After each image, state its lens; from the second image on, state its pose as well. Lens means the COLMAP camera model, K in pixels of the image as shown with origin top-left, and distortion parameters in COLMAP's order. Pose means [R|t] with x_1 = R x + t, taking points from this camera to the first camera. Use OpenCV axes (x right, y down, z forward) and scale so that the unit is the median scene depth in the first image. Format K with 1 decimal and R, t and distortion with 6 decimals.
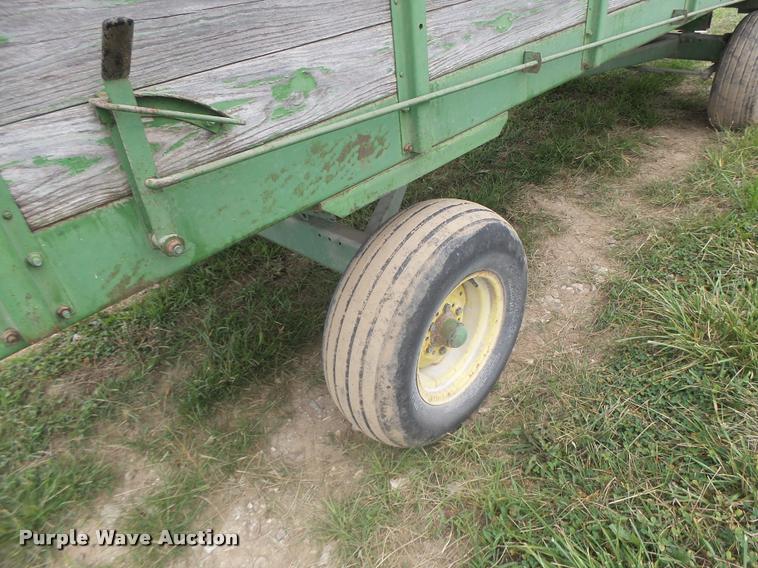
lens RADIAL K [[529.6, 0, 373.3], [0, 529.6, 283.1], [0, 0, 1]] dist [0.005072, -0.011246]
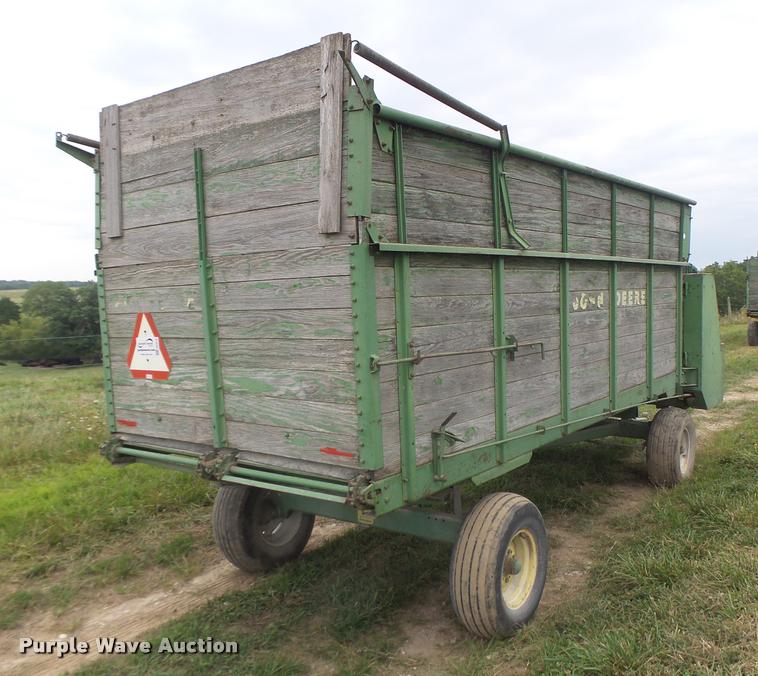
lens RADIAL K [[710.2, 0, 383.3], [0, 710.2, 335.4], [0, 0, 1]] dist [-0.023369, 0.000000]
pose [[0.990406, 0.065318, 0.121780, -0.625216], [0.005644, 0.861389, -0.507914, 0.627797], [-0.138076, 0.503728, 0.852756, -1.380113]]
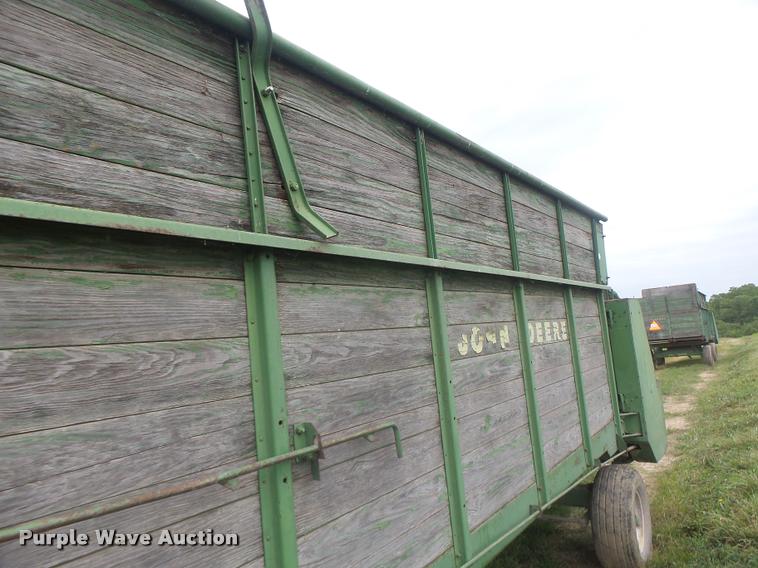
lens RADIAL K [[529.6, 0, 375.0], [0, 529.6, 290.2], [0, 0, 1]] dist [0.005072, -0.011246]
pose [[0.988909, 0.015500, 0.147713, 0.049776], [0.084176, 0.760898, -0.643389, -0.180508], [-0.122367, 0.648687, 0.751154, -0.198831]]
